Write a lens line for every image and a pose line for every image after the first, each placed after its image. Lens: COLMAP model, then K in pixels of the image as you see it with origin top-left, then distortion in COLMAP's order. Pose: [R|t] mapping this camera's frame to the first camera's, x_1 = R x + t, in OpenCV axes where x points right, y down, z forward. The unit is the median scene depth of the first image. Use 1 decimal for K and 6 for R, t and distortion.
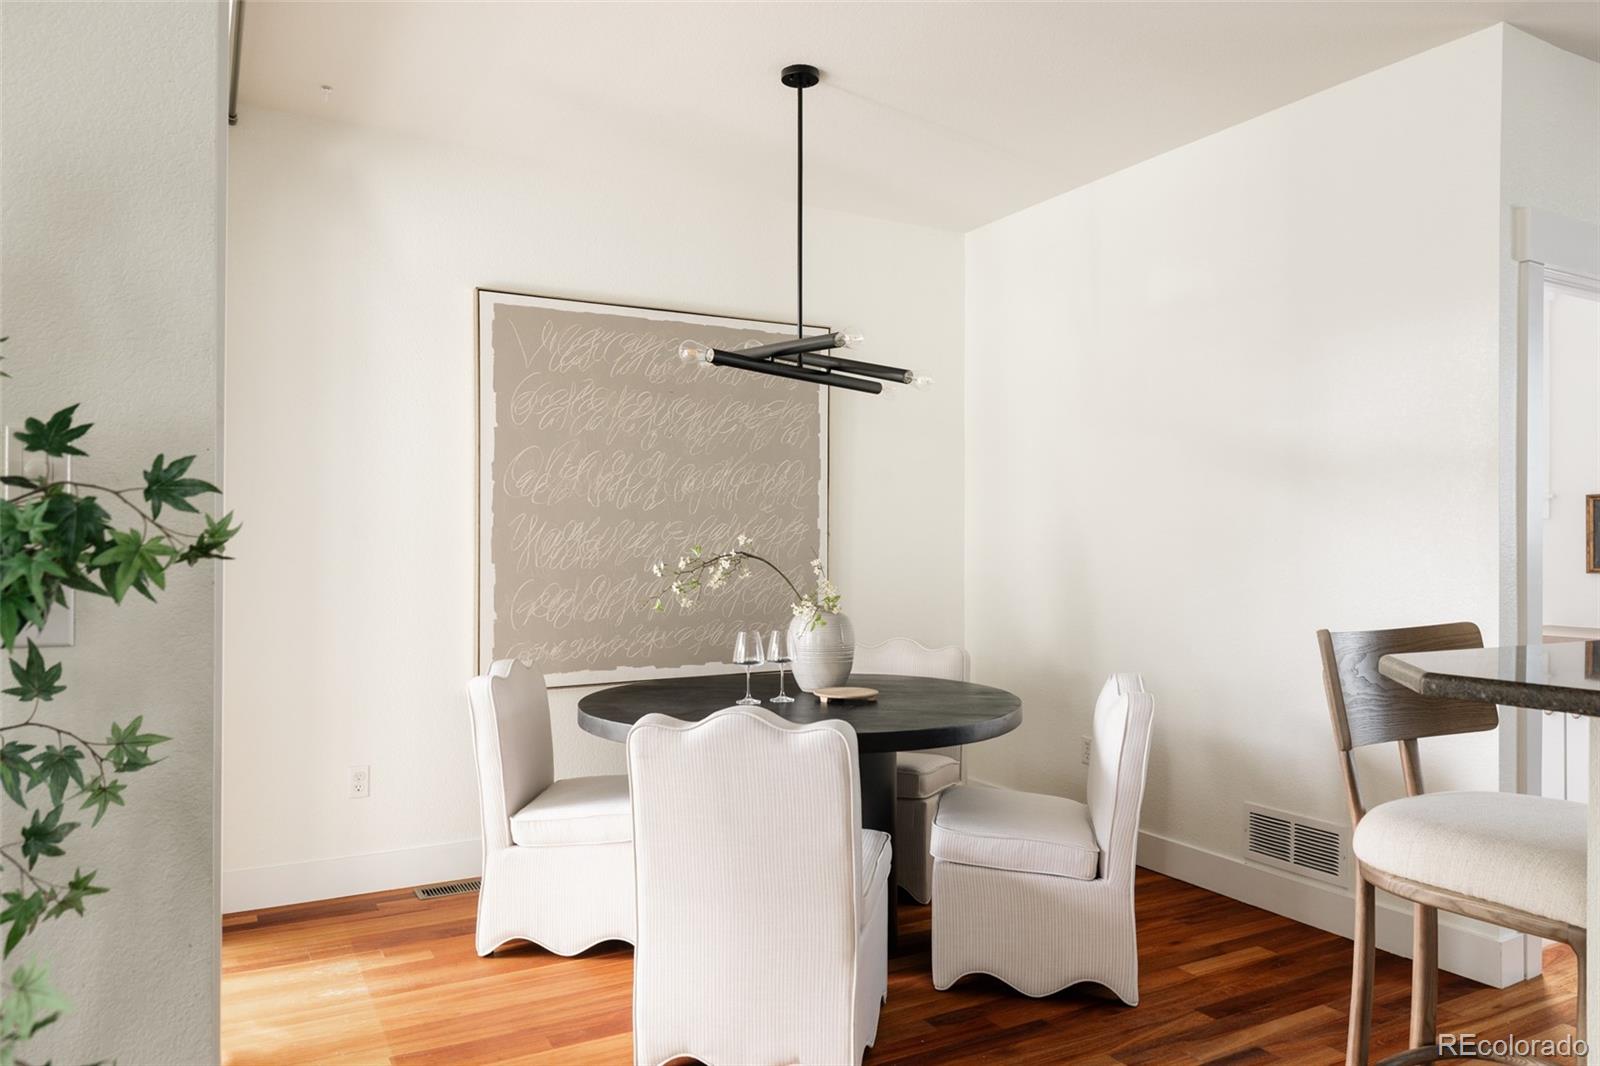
lens RADIAL K [[1080.1, 0, 808.1], [0, 1080.1, 547.5], [0, 0, 1]] dist [0.026442, -0.026979]
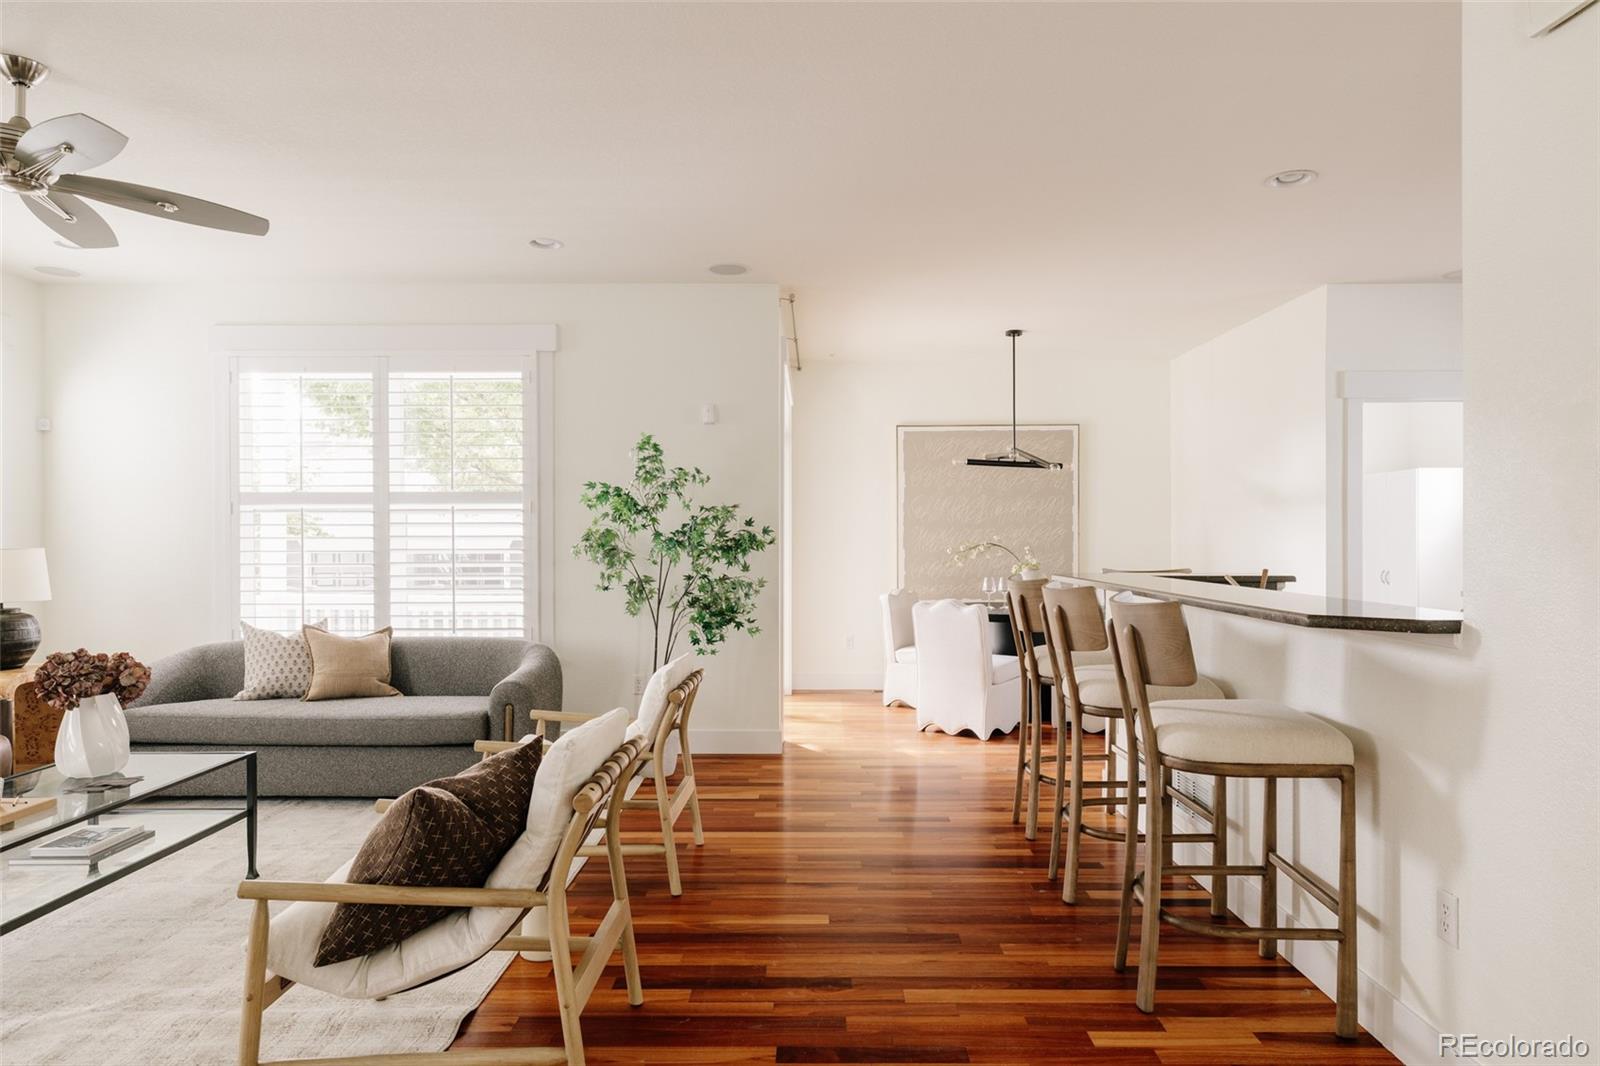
lens RADIAL K [[968.2, 0, 814.0], [0, 968.2, 543.4], [0, 0, 1]] dist [-0.001312, -0.000312]
pose [[0.869422, -0.003568, -0.494057, 0.688199], [0.004158, 0.999991, 0.000096, 0.002782], [0.494053, -0.002138, 0.869429, -1.058643]]
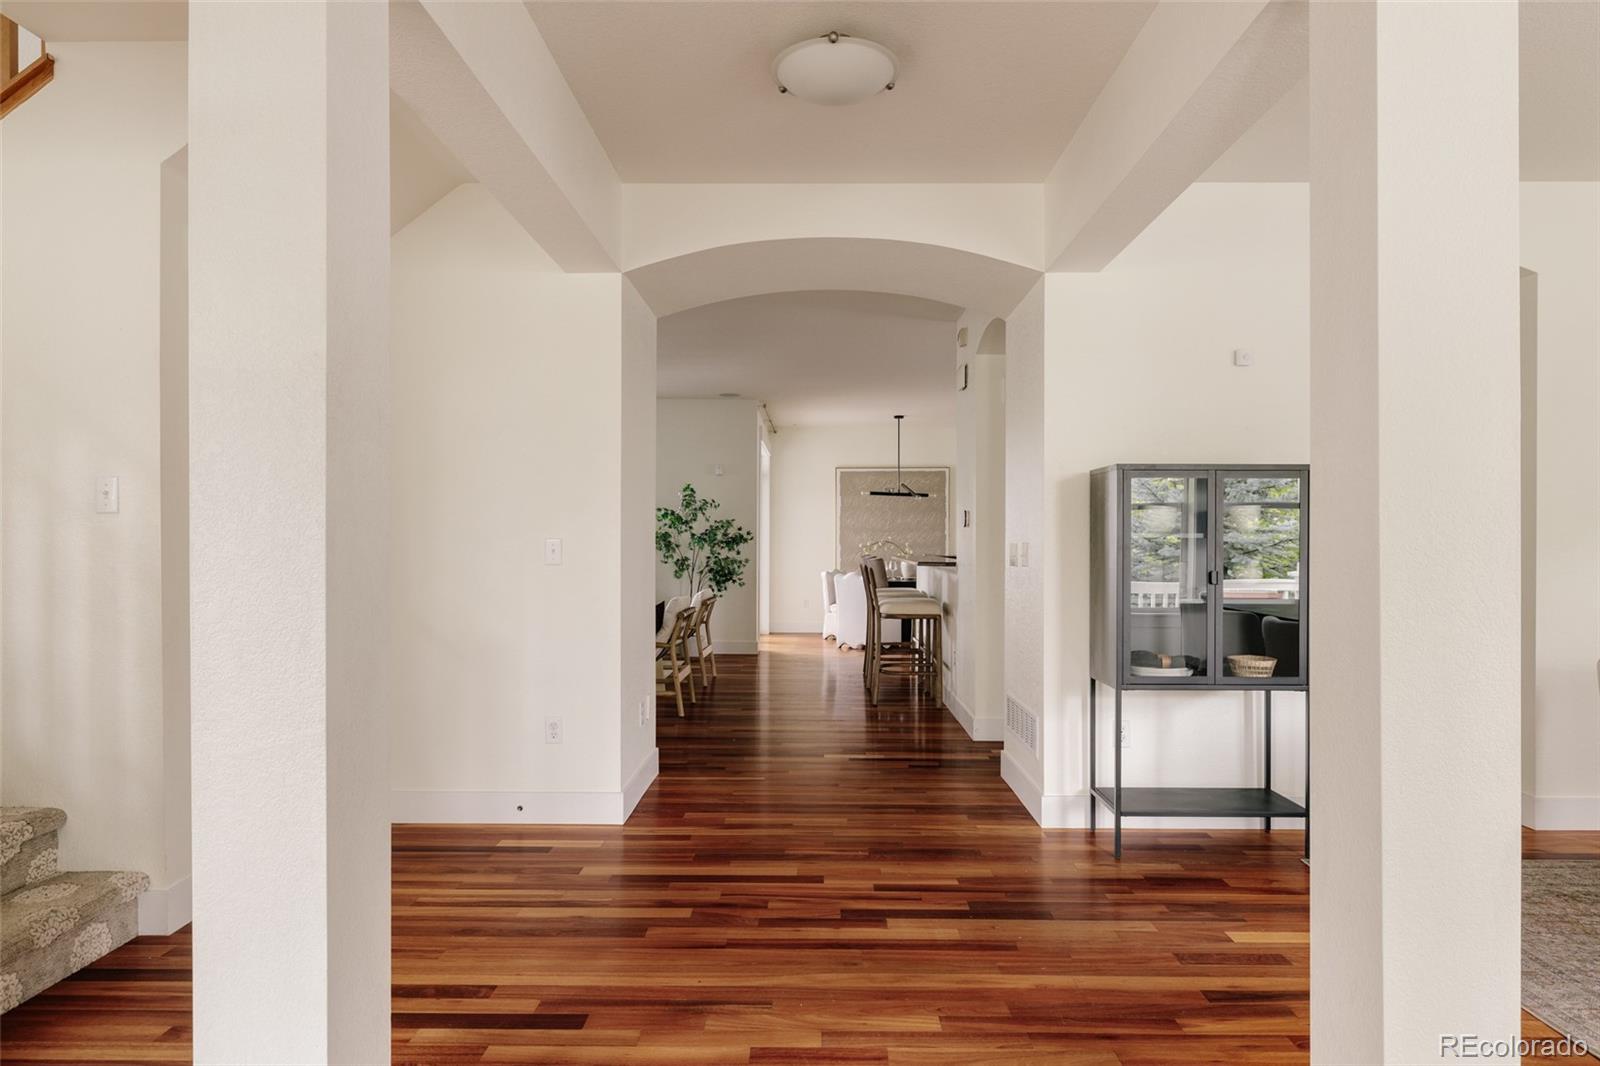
lens RADIAL K [[921.0, 0, 797.5], [0, 921.0, 532.0], [0, 0, 1]] dist [0.015252, -0.003555]
pose [[0.859065, -0.007650, -0.511809, 1.481038], [0.000444, 0.999899, -0.014200, 0.020069], [0.511865, 0.011971, 0.858982, -2.171072]]
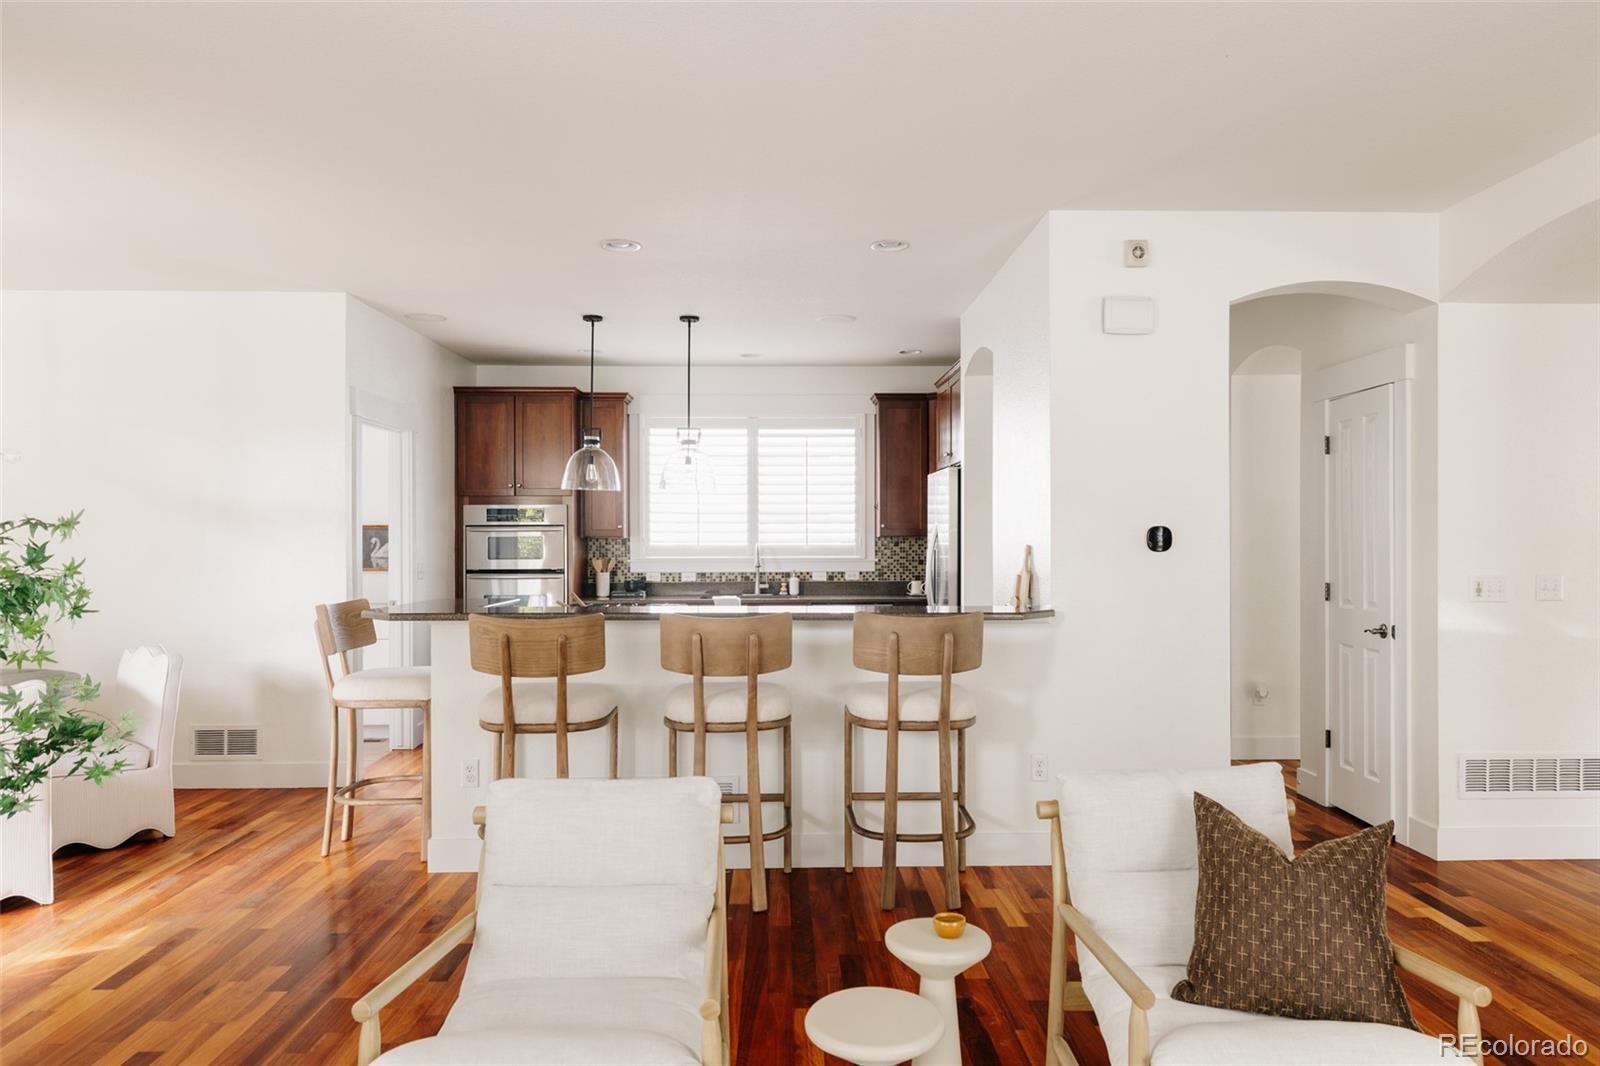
lens RADIAL K [[1080.1, 0, 808.4], [0, 1080.1, 538.7], [0, 0, 1]] dist [0.026442, -0.026979]
pose [[0.463845, -0.003677, 0.885909, -0.710611], [0.004783, 0.999987, 0.001647, -0.041324], [-0.885904, 0.003473, 0.463856, -0.644430]]
